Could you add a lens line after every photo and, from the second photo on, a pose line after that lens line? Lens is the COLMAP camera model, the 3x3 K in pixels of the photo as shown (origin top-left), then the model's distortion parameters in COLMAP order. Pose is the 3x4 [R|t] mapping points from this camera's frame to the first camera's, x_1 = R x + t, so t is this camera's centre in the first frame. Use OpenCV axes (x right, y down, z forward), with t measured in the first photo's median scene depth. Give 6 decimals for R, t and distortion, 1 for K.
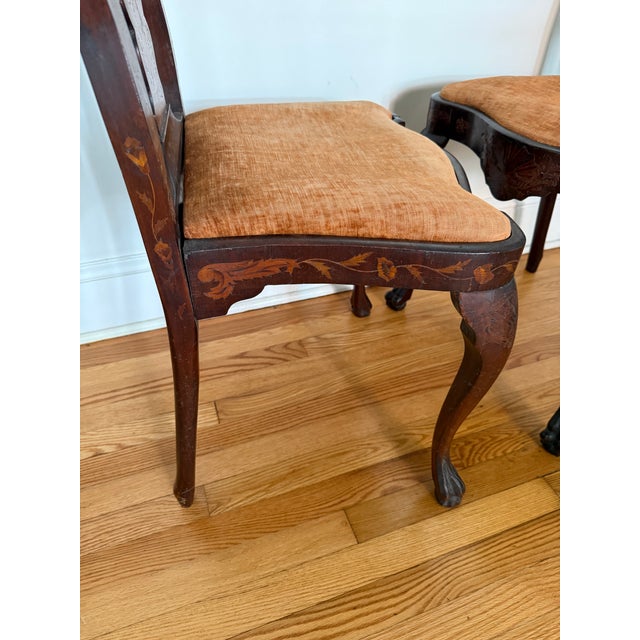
lens RADIAL K [[464.4, 0, 320.0], [0, 464.4, 320.0], [0, 0, 1]] dist [0.029520, -0.053797]
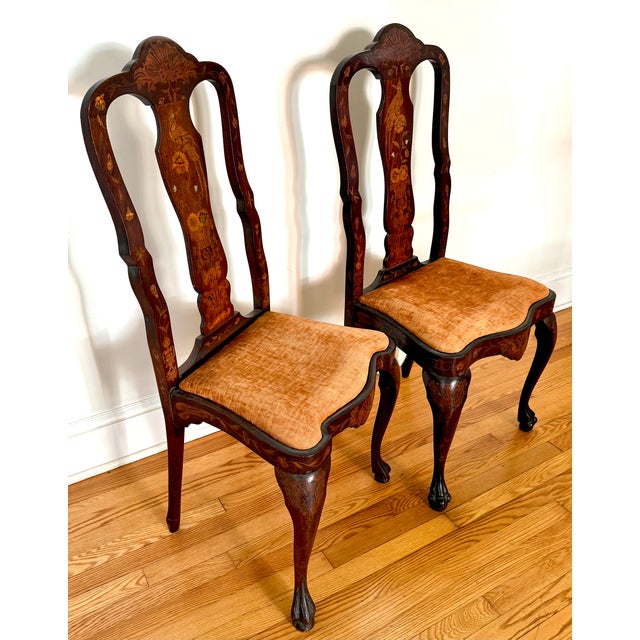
lens RADIAL K [[578.8, 0, 307.3], [0, 578.8, 322.1], [0, 0, 1]] dist [0.140919, -0.302389]
pose [[0.984608, -0.103420, 0.140893, -0.187986], [0.126313, 0.978229, -0.164659, -0.022790], [-0.120797, 0.179922, 0.976236, -1.015659]]
